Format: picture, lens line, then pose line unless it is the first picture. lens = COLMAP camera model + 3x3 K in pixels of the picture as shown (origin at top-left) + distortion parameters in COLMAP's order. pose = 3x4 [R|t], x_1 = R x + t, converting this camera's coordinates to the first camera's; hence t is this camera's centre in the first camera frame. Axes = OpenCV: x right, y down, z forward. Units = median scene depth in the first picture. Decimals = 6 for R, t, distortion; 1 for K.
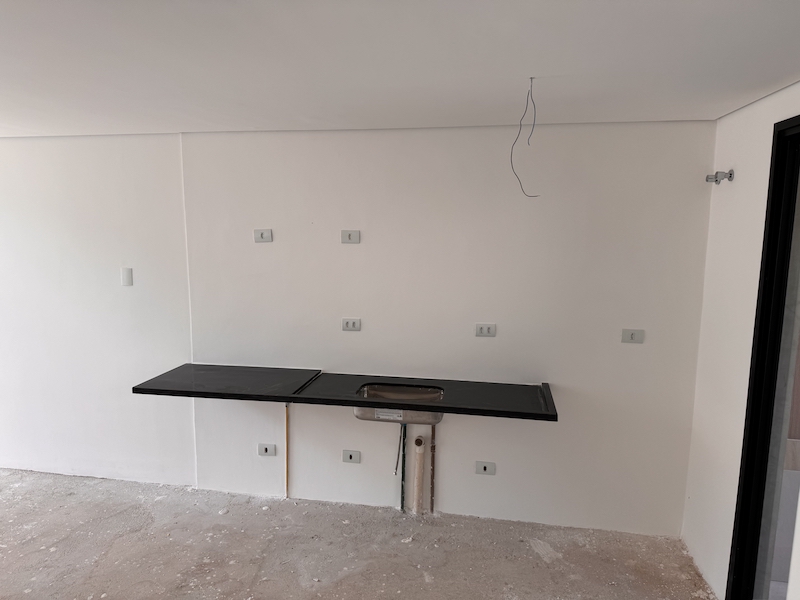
lens RADIAL K [[563.1, 0, 404.1], [0, 563.1, 297.4], [0, 0, 1]] dist [0.112391, -0.167614]
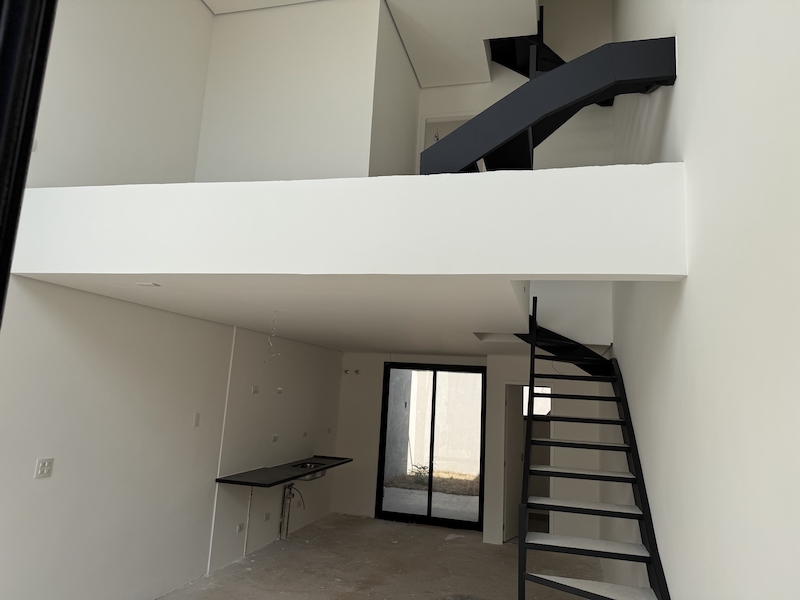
lens RADIAL K [[563.1, 0, 404.1], [0, 563.1, 297.4], [0, 0, 1]] dist [0.112391, -0.167614]
pose [[0.077894, 0.161366, 0.983816, -2.095596], [0.088915, 0.981757, -0.168068, -0.057342], [-0.992989, 0.100568, 0.062125, 0.441091]]
